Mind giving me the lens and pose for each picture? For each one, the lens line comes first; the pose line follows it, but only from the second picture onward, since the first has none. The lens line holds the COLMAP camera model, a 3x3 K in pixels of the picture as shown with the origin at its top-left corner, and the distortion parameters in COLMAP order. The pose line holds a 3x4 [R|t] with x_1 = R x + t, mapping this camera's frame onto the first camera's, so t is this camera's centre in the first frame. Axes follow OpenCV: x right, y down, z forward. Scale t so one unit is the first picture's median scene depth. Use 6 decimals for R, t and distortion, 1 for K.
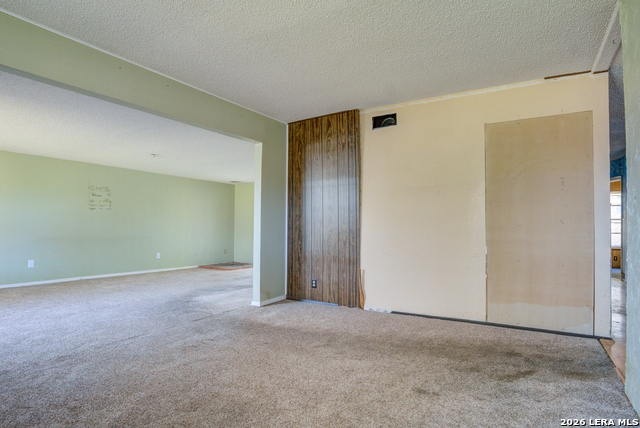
lens RADIAL K [[356.0, 0, 328.2], [0, 356.0, 213.7], [0, 0, 1]] dist [-0.025782, 0.000917]
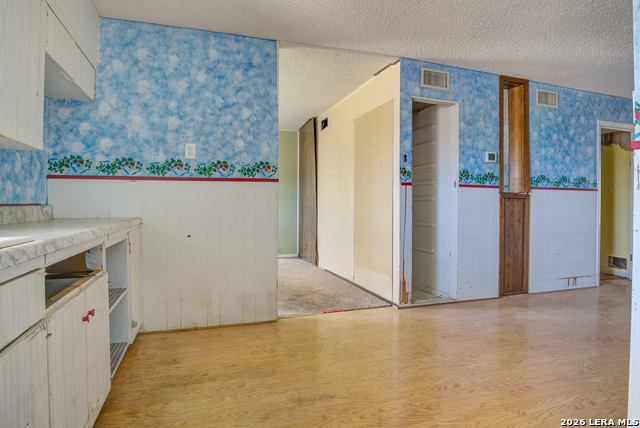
lens RADIAL K [[356.0, 0, 328.2], [0, 356.0, 213.7], [0, 0, 1]] dist [-0.025782, 0.000917]
pose [[0.773055, 0.013853, -0.634188, 0.980040], [0.019248, 0.998789, 0.045279, 0.008641], [0.634047, -0.047210, 0.771852, -0.005037]]
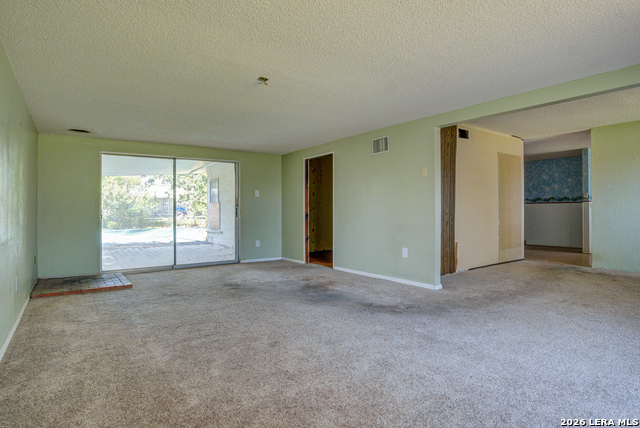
lens RADIAL K [[356.0, 0, 328.2], [0, 356.0, 213.7], [0, 0, 1]] dist [-0.025782, 0.000917]
pose [[0.379854, -0.011788, 0.924971, -1.298394], [-0.025709, 0.999398, 0.023294, 0.030523], [-0.924689, -0.032628, 0.379323, 0.941793]]
